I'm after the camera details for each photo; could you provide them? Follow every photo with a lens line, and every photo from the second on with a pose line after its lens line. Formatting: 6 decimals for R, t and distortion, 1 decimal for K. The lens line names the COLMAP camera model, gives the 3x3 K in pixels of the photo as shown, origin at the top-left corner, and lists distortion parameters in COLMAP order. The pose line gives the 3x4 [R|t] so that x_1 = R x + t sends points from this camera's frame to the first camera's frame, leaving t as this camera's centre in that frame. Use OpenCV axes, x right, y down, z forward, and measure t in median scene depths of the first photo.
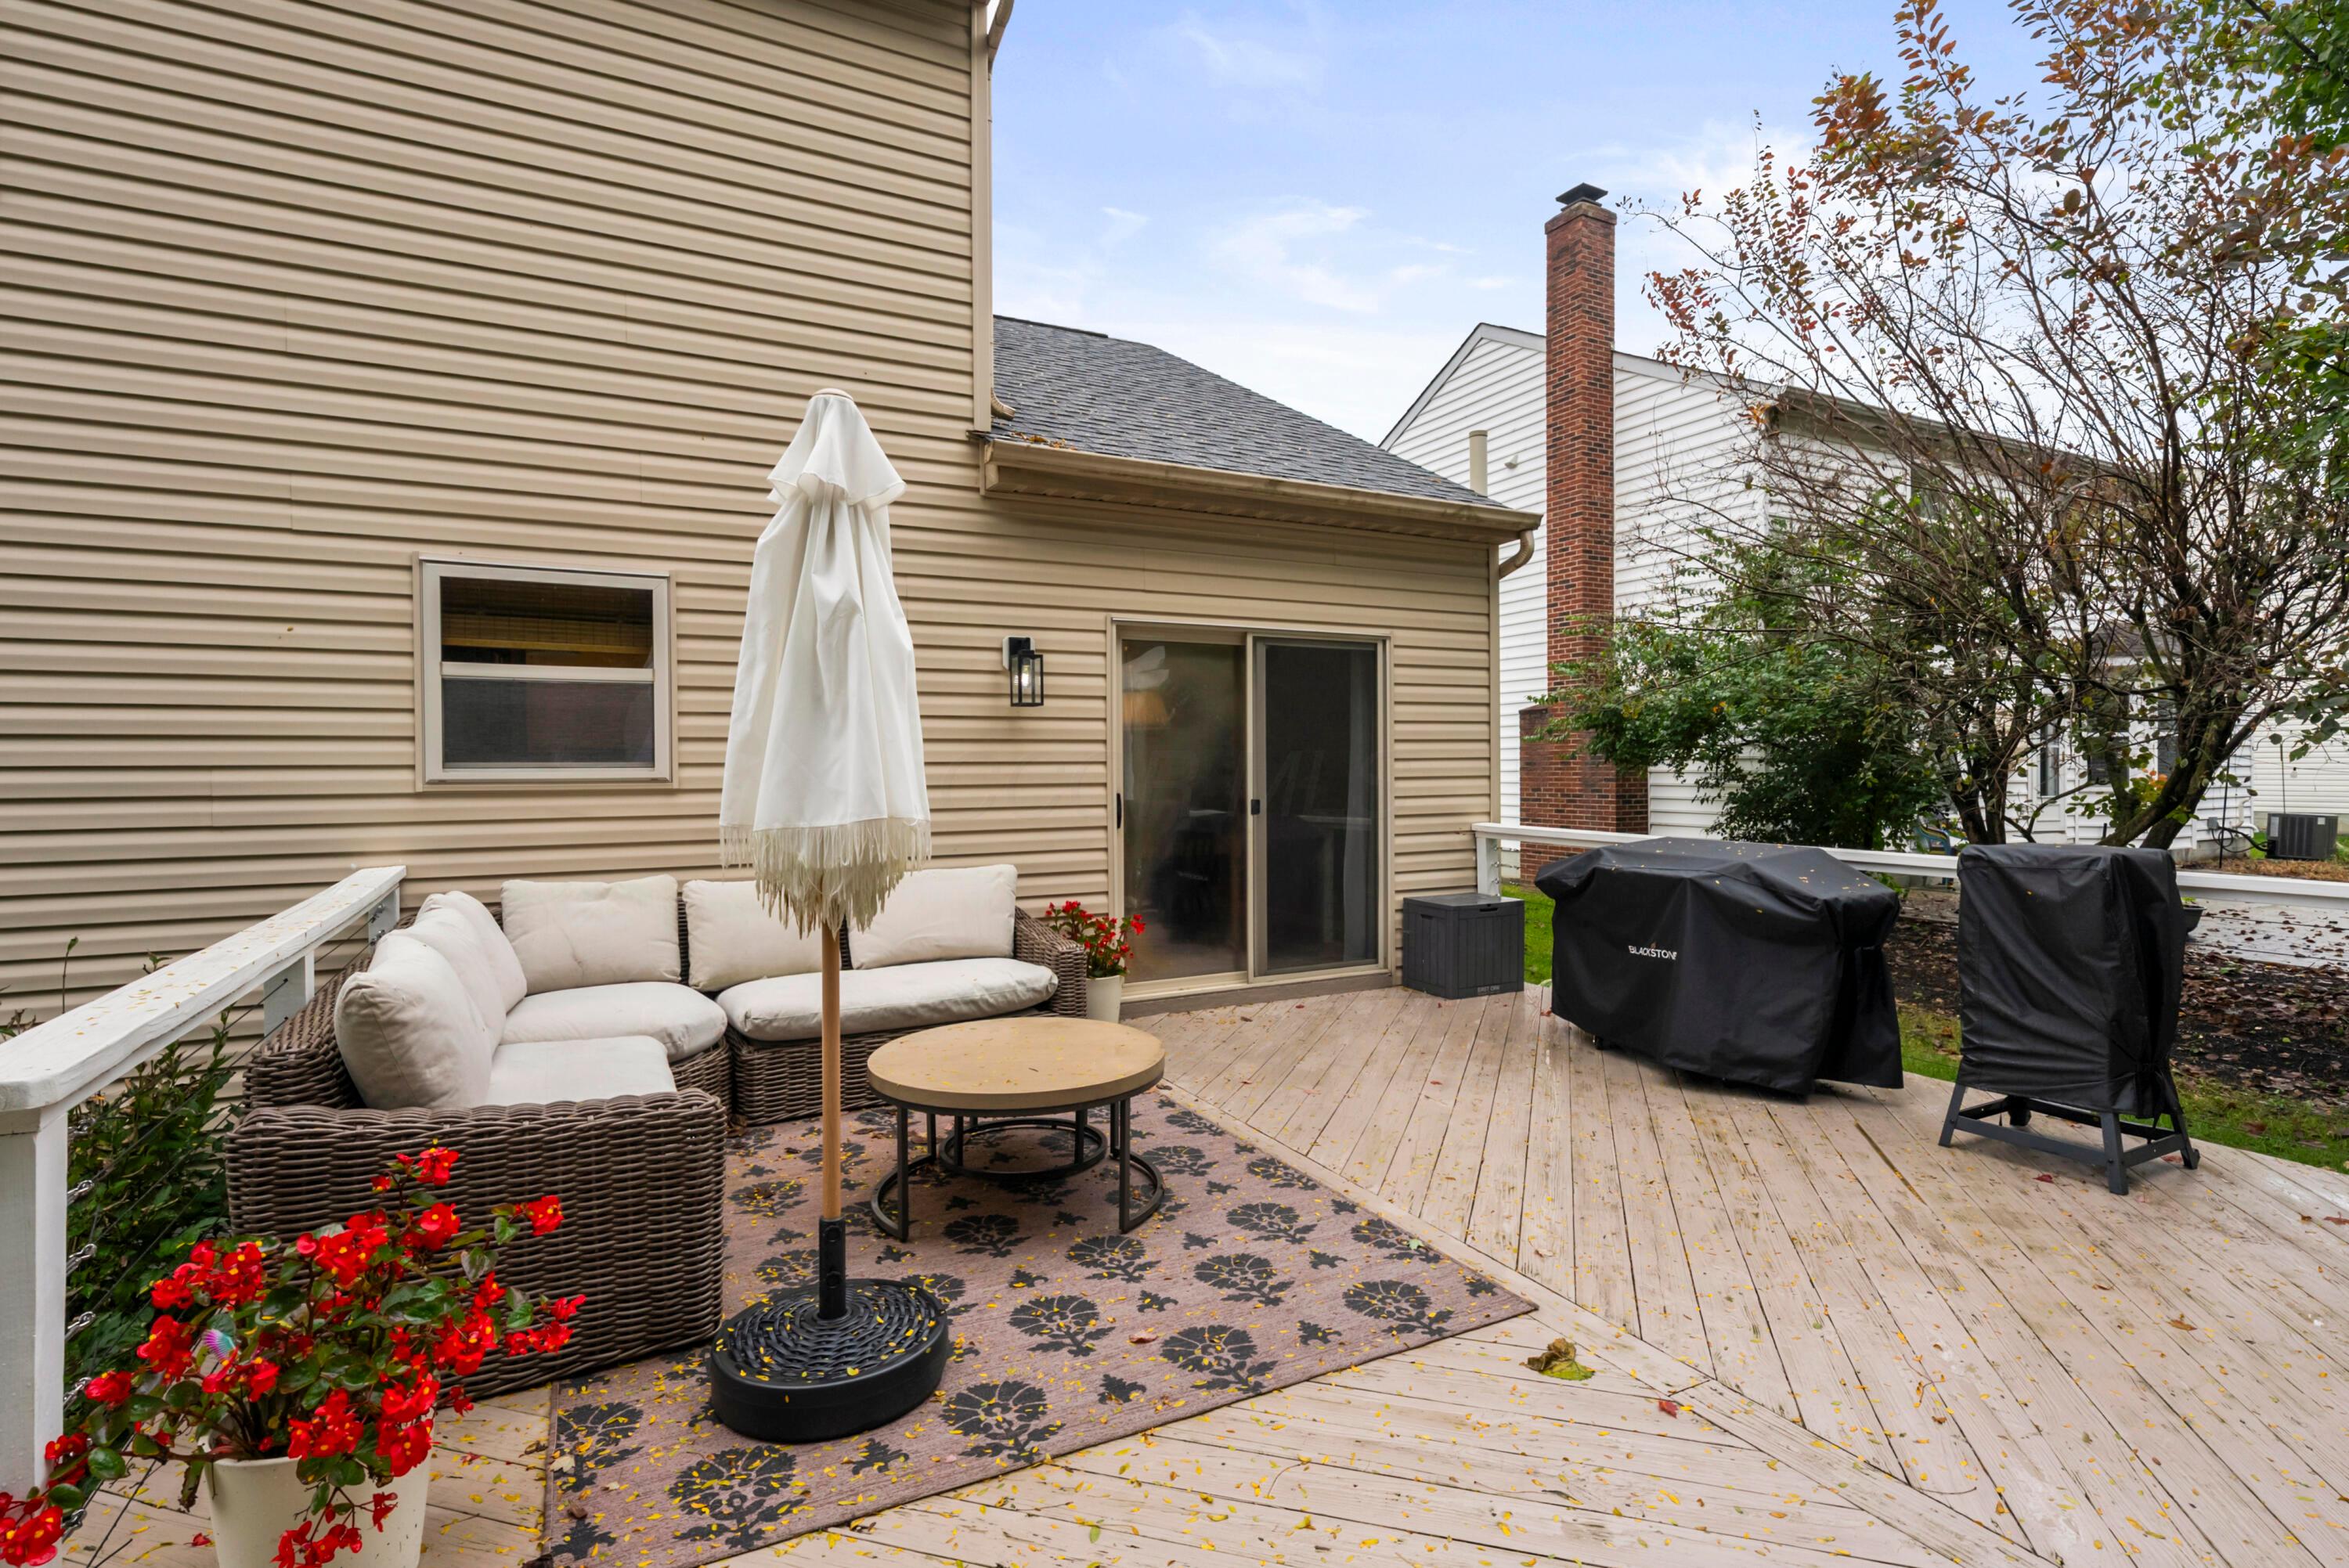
lens RADIAL K [[1121.2, 0, 1168.5], [0, 1121.2, 780.4], [0, 0, 1]] dist [0.001223, 0.000150]
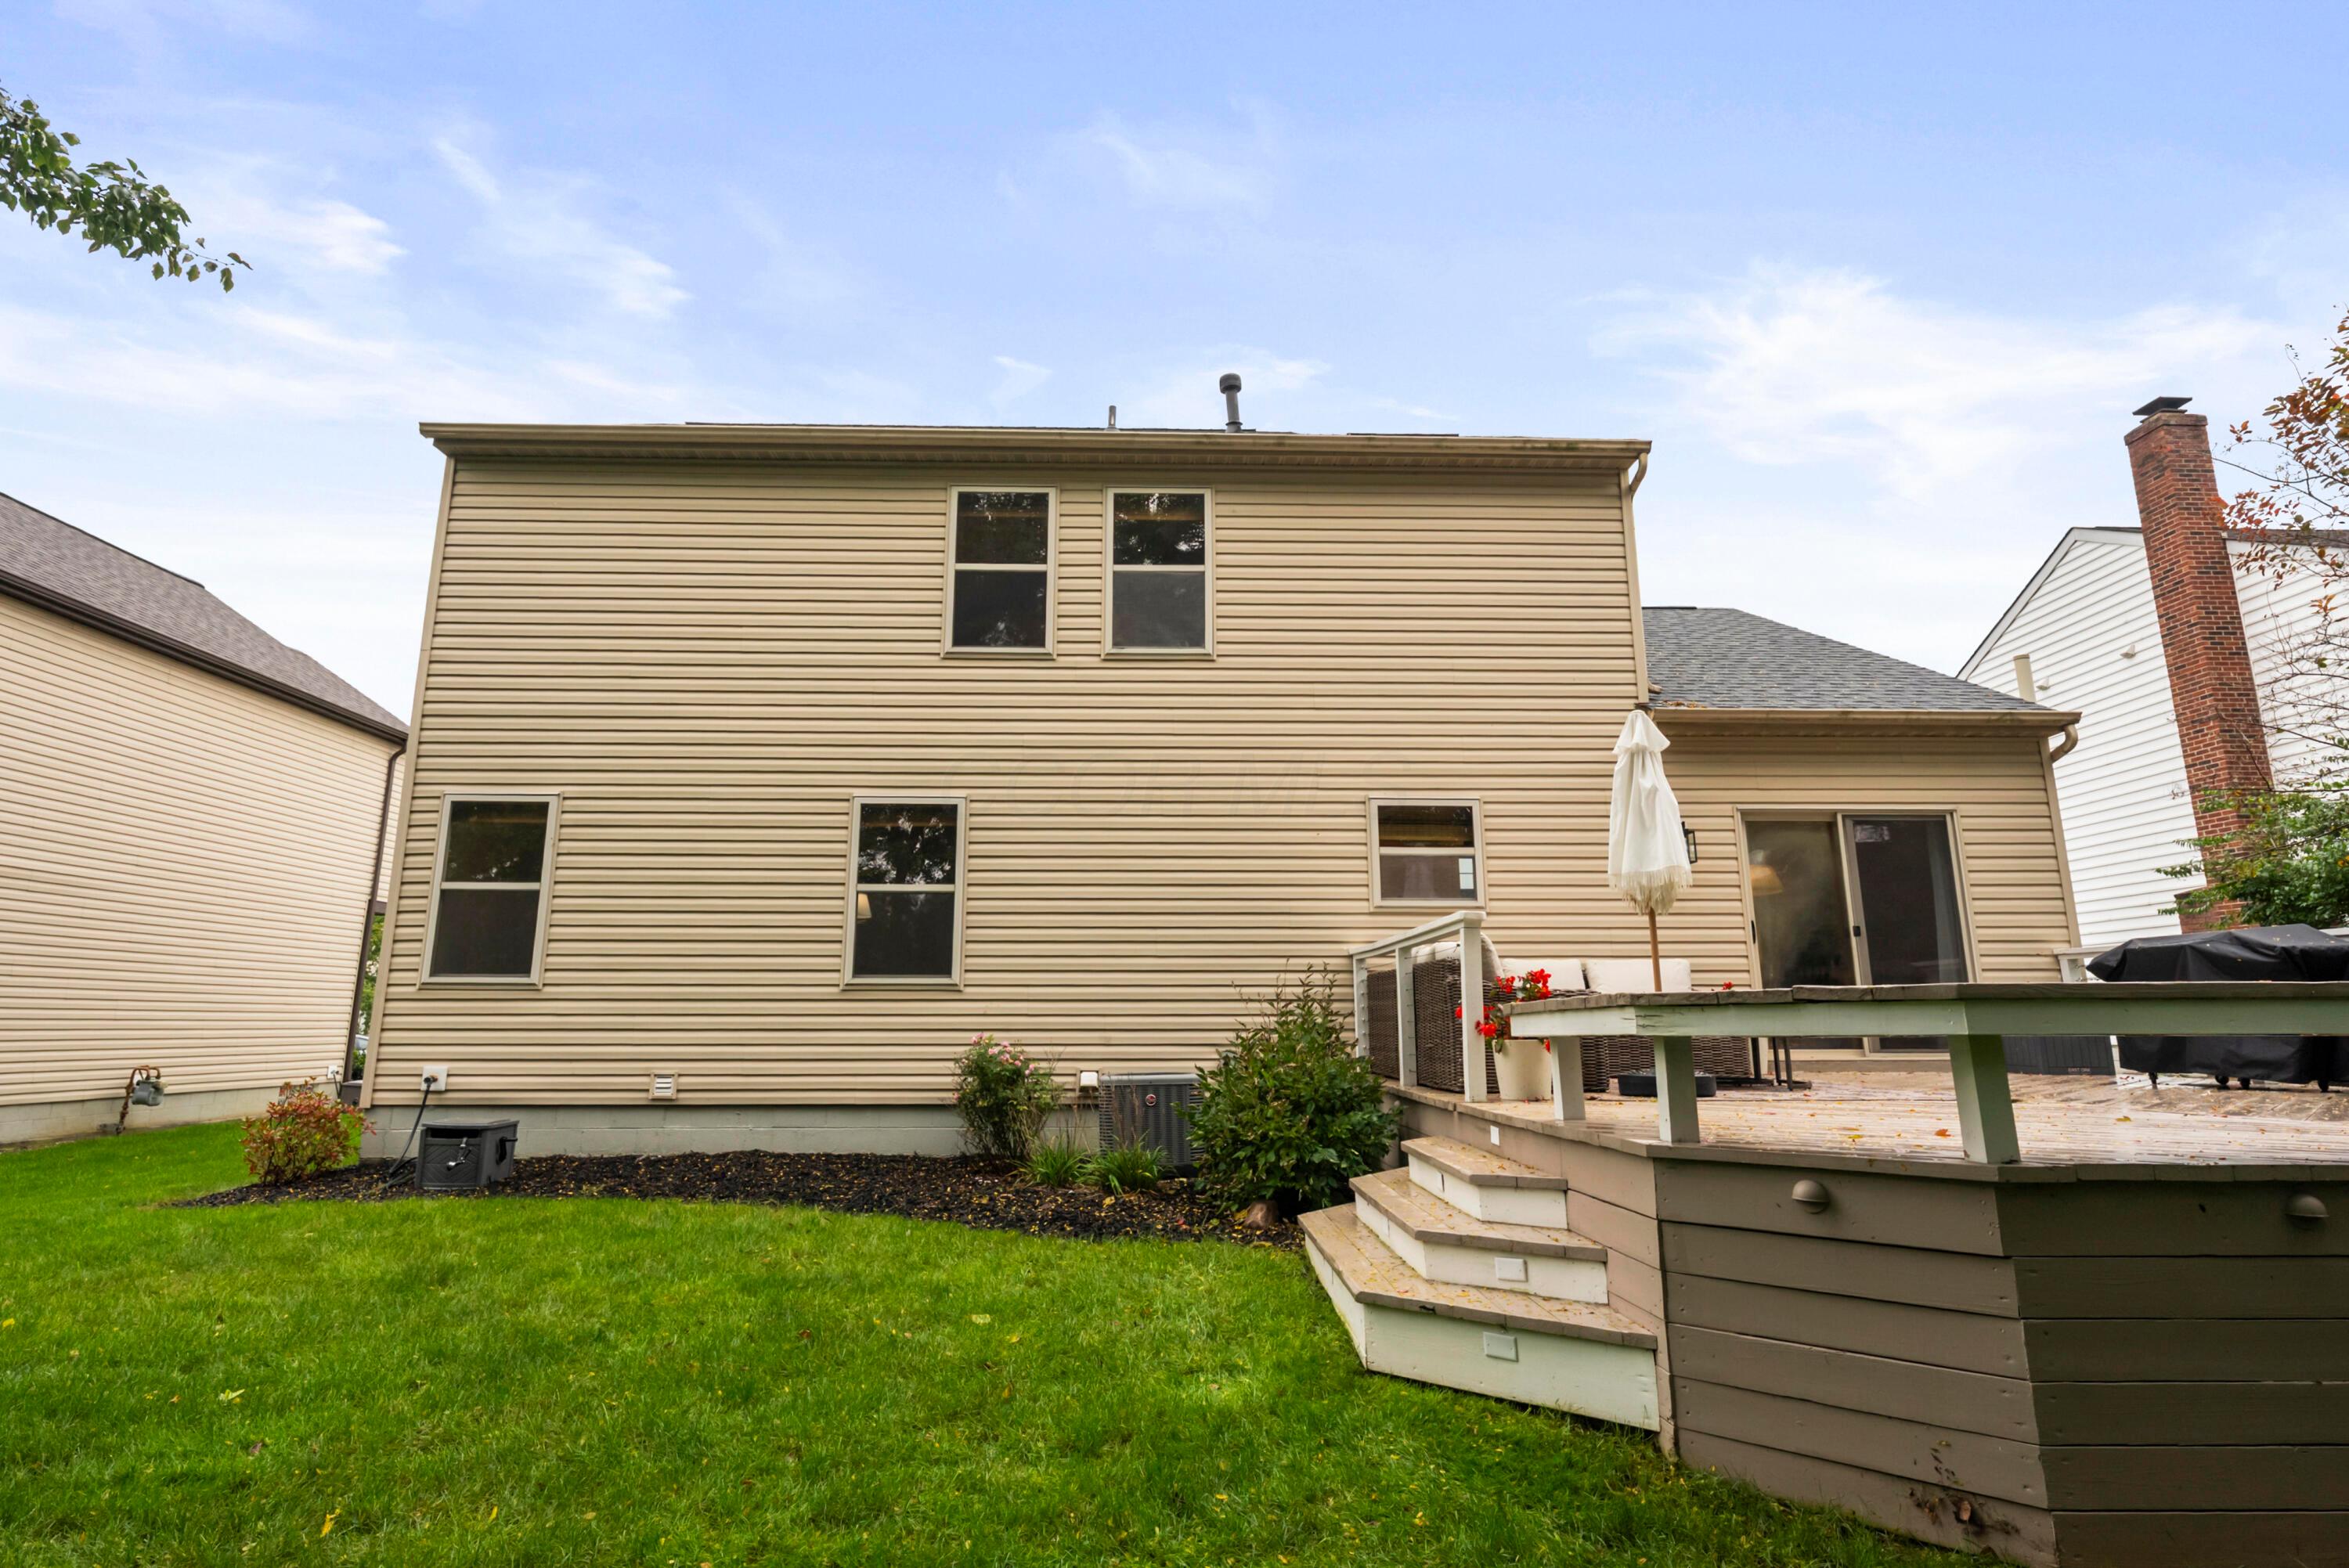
lens RADIAL K [[1211.3, 0, 1182.1], [0, 1211.3, 763.2], [0, 0, 1]] dist [0.010910, -0.000019]
pose [[0.903137, -0.087356, -0.420371, -0.026214], [-0.009468, 0.974793, -0.222910, 0.147663], [0.429248, 0.205298, 0.879545, -0.686423]]
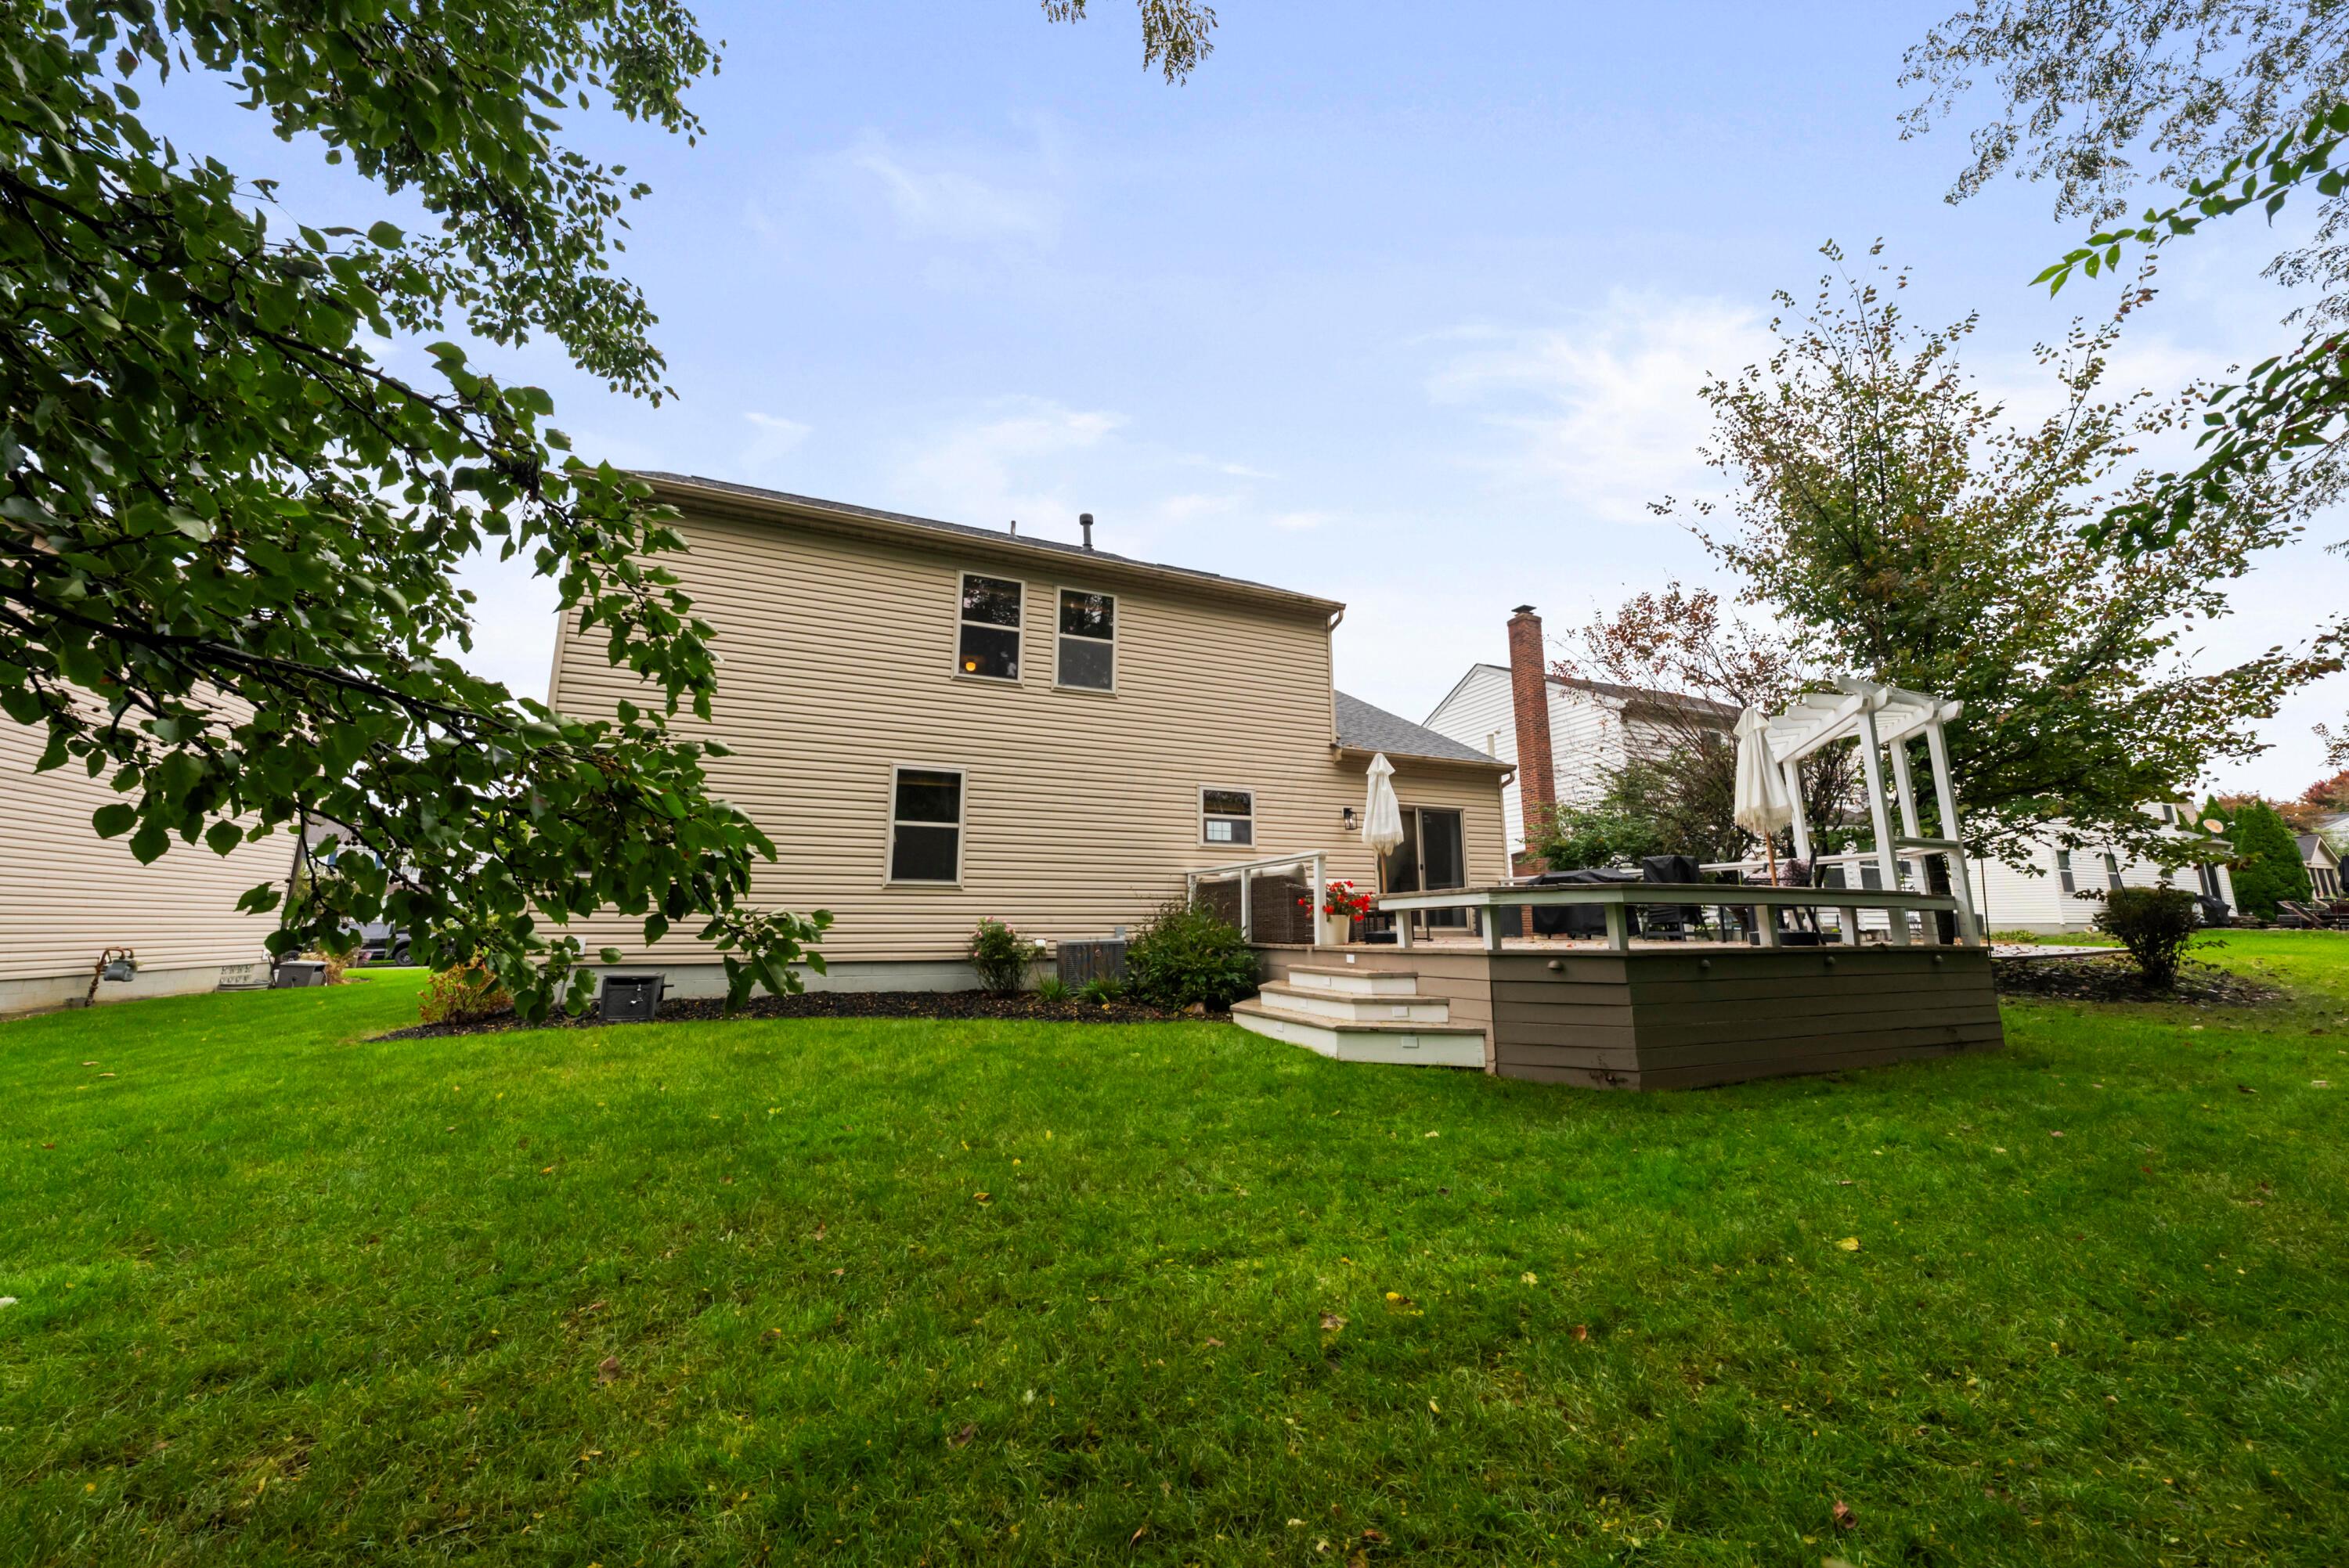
lens RADIAL K [[820.3, 0, 1177.8], [0, 820.3, 778.1], [0, 0, 1]] dist [0.009379, 0.000239]
pose [[0.997245, -0.009372, -0.073585, -0.338136], [-0.004975, 0.981303, -0.192406, 0.180649], [0.074013, 0.192242, 0.978552, -0.995374]]
